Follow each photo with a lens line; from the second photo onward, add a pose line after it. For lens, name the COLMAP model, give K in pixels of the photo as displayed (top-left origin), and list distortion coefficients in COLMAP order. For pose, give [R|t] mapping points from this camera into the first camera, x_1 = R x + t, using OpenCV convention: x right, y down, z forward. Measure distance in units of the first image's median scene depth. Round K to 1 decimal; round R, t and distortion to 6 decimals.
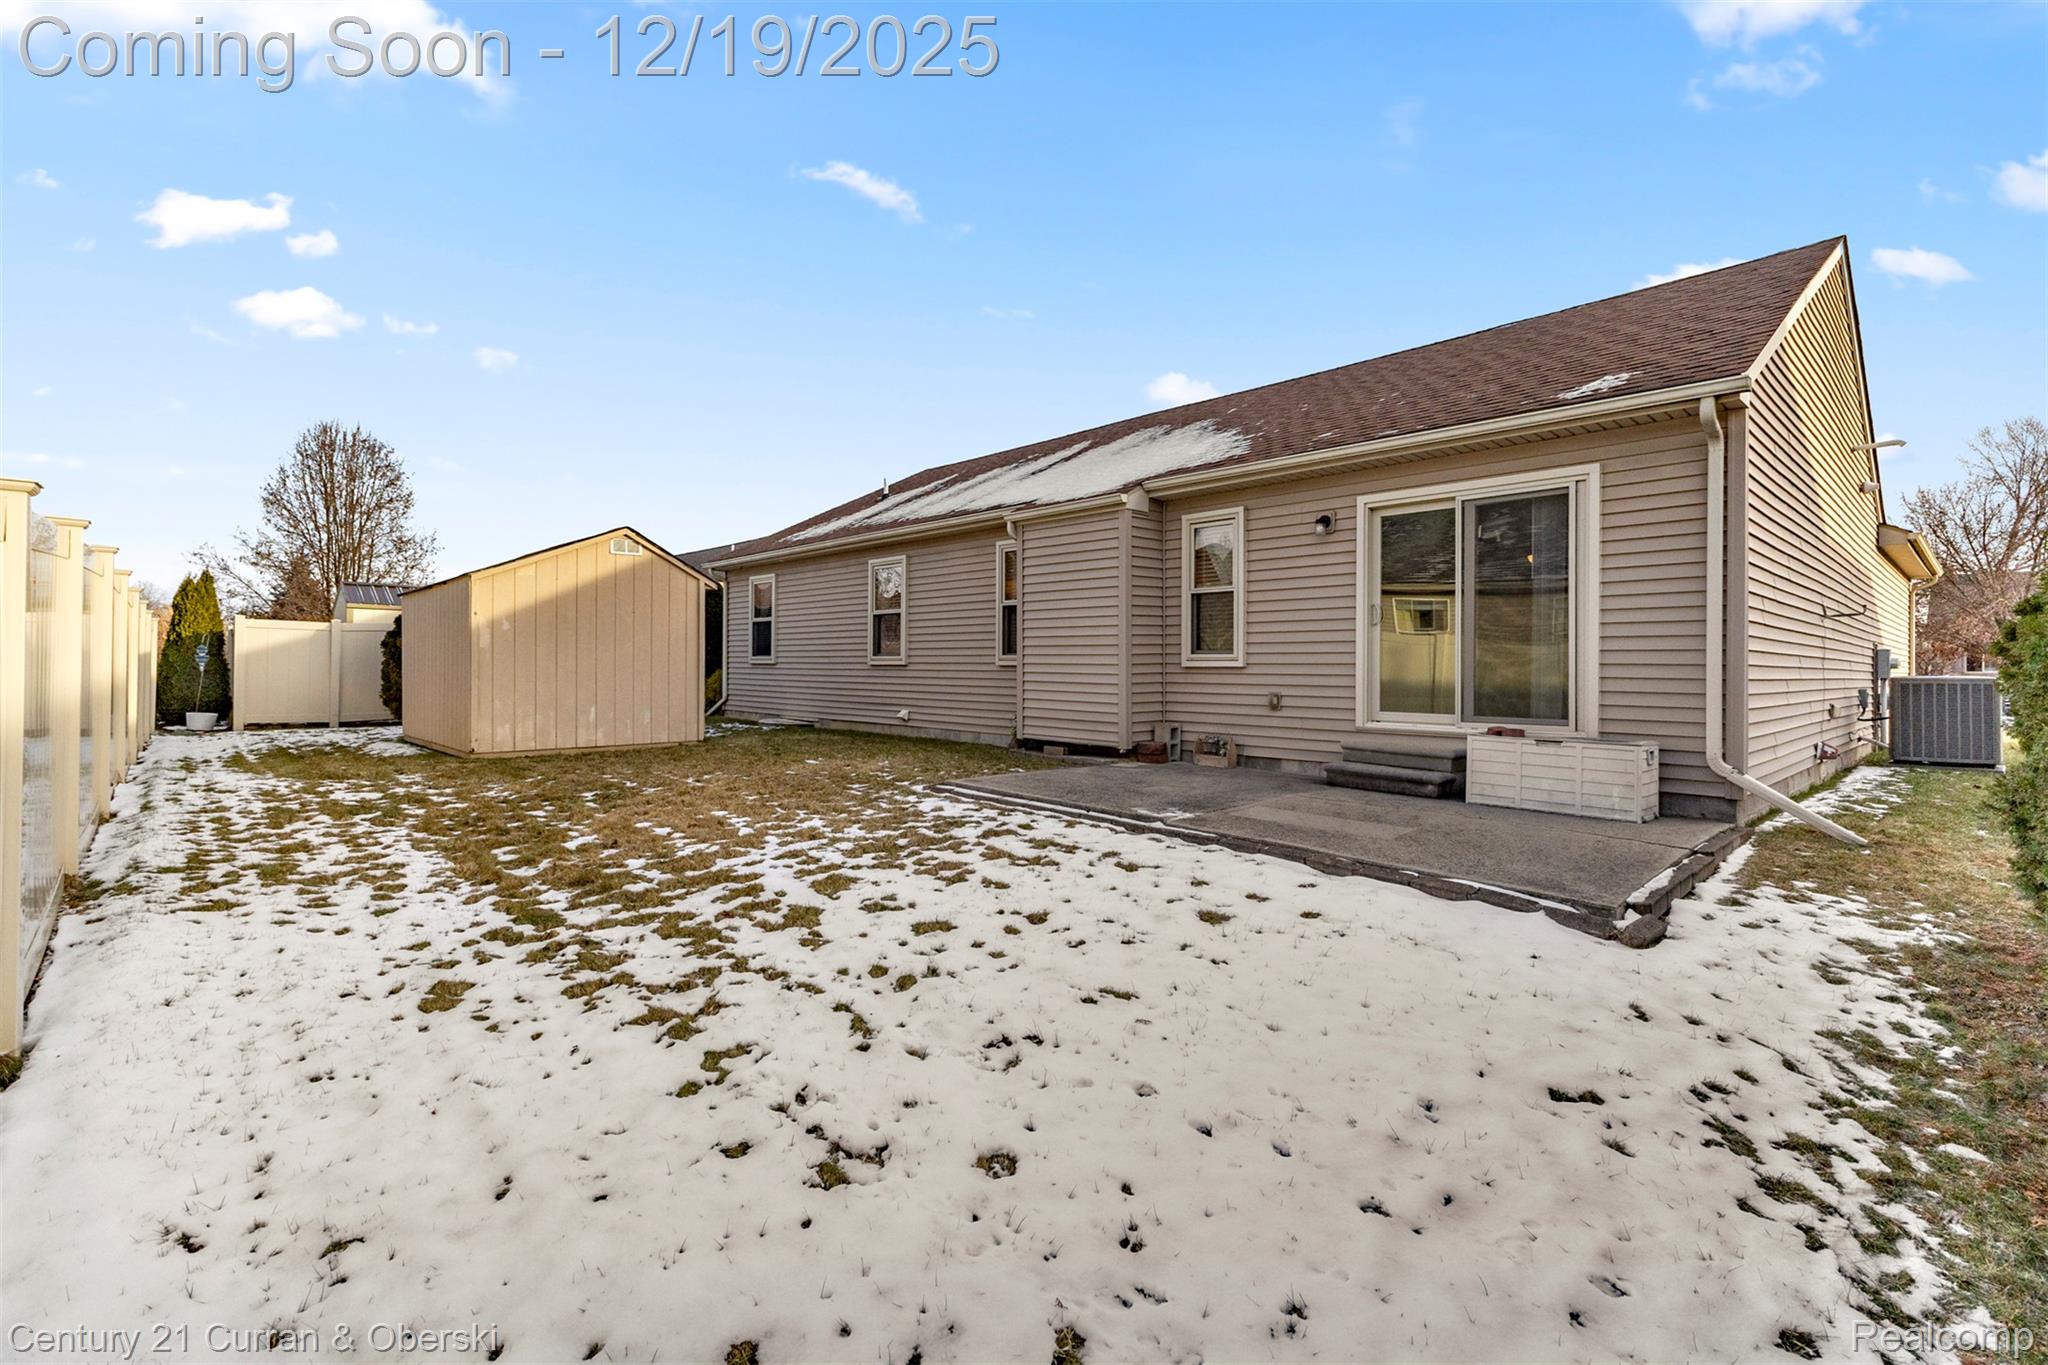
lens RADIAL K [[908.7, 0, 1034.1], [0, 908.7, 676.4], [0, 0, 1]] dist [0.010153, -0.000392]
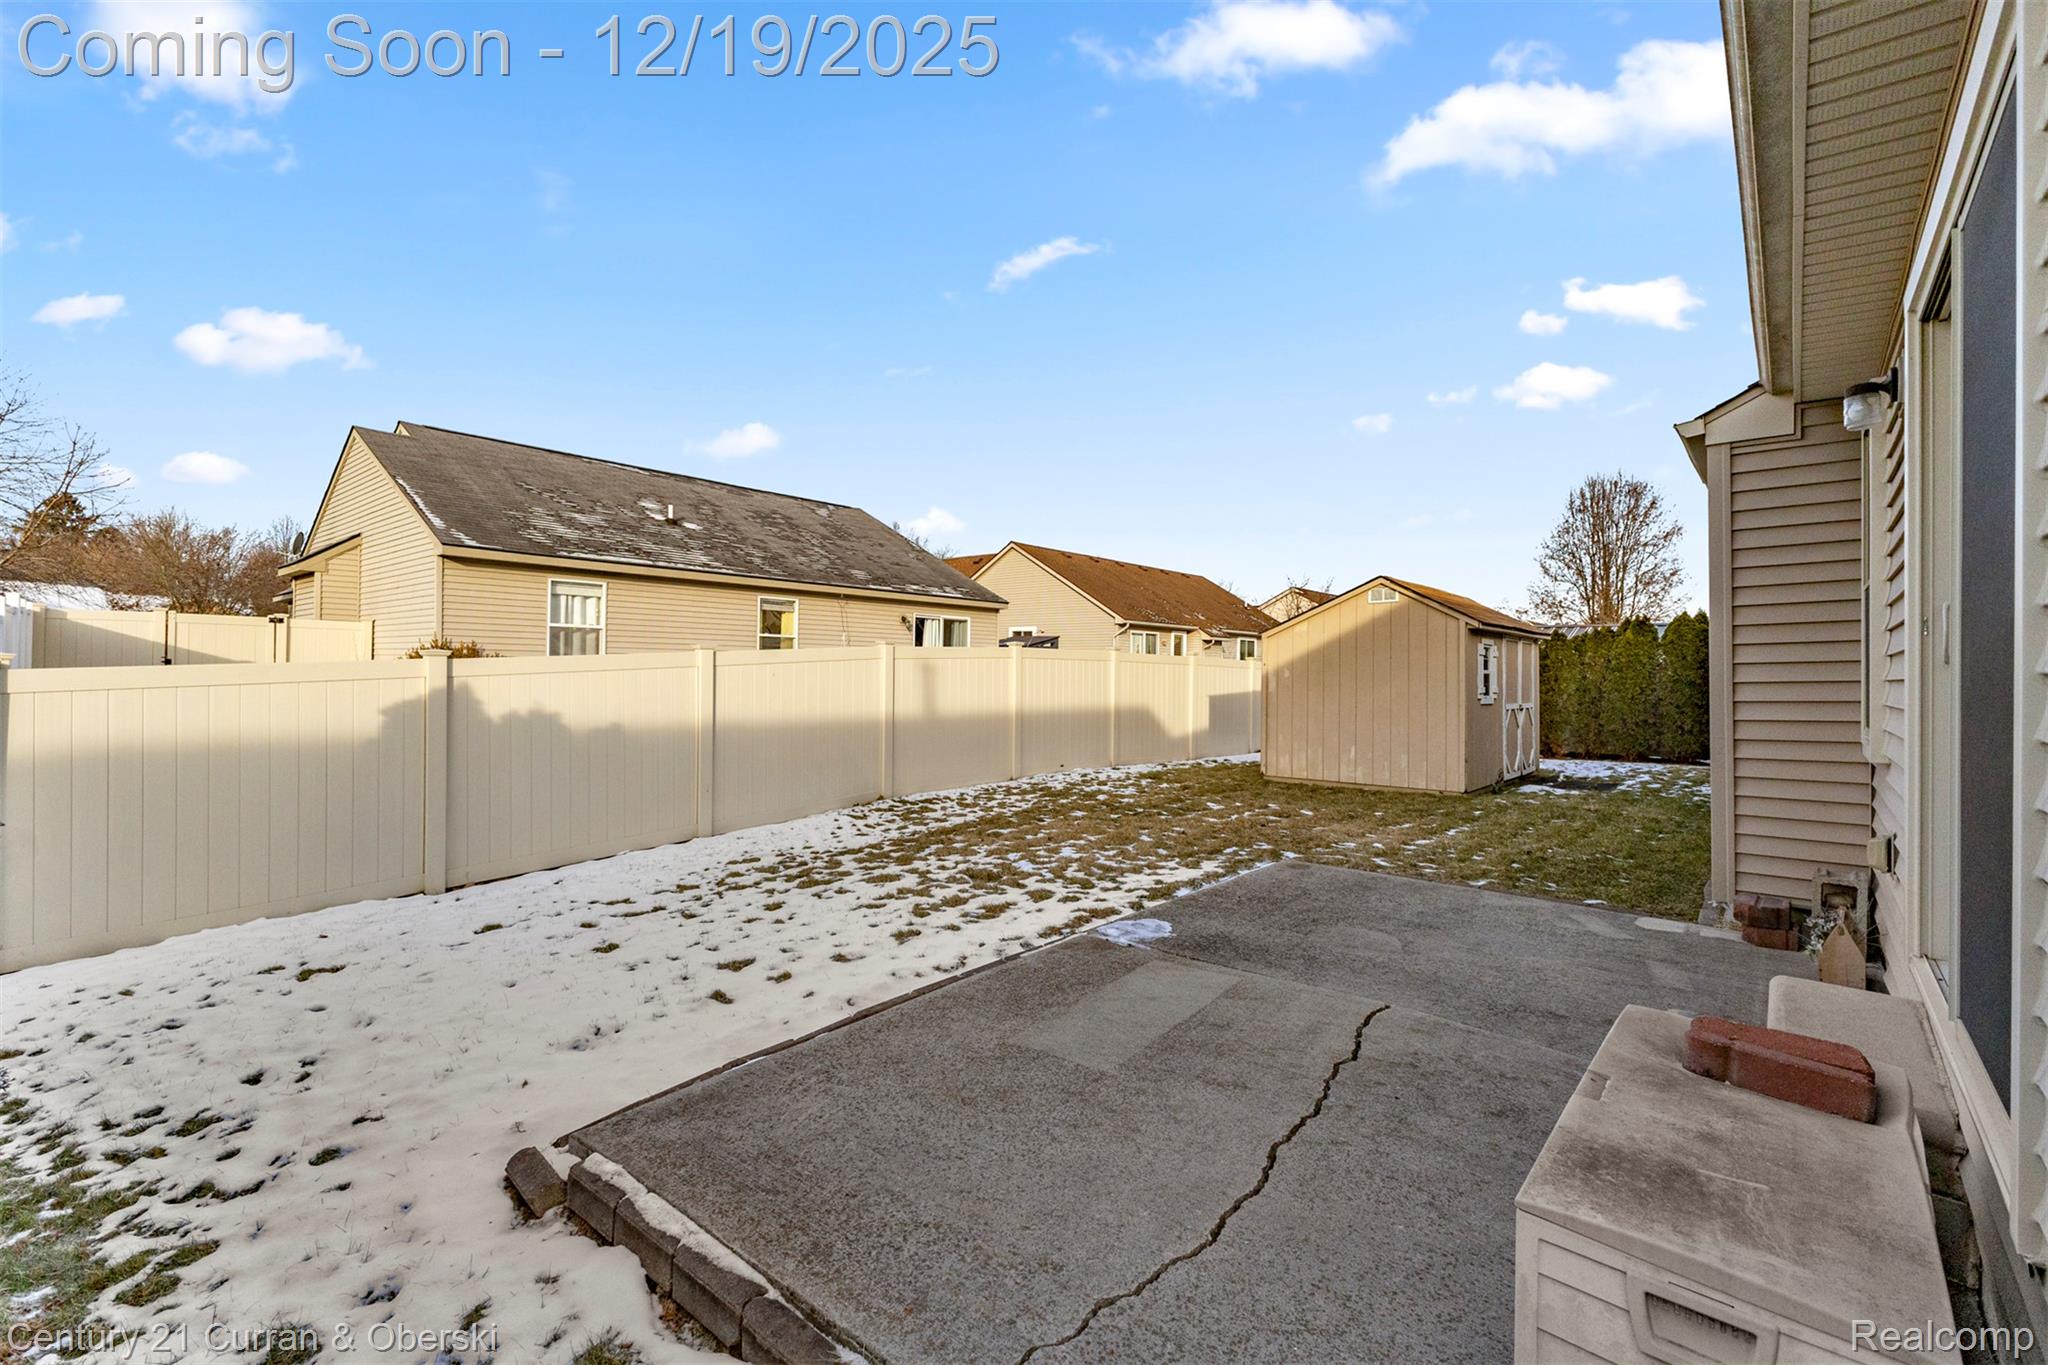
lens RADIAL K [[889.2, 0, 1020.8], [0, 889.2, 681.5], [0, 0, 1]] dist [0.001533, -0.000328]
pose [[0.088581, 0.001640, -0.996068, 0.600636], [-0.024113, 0.999709, -0.000498, -0.037882], [0.995777, 0.024062, 0.088595, 0.577826]]
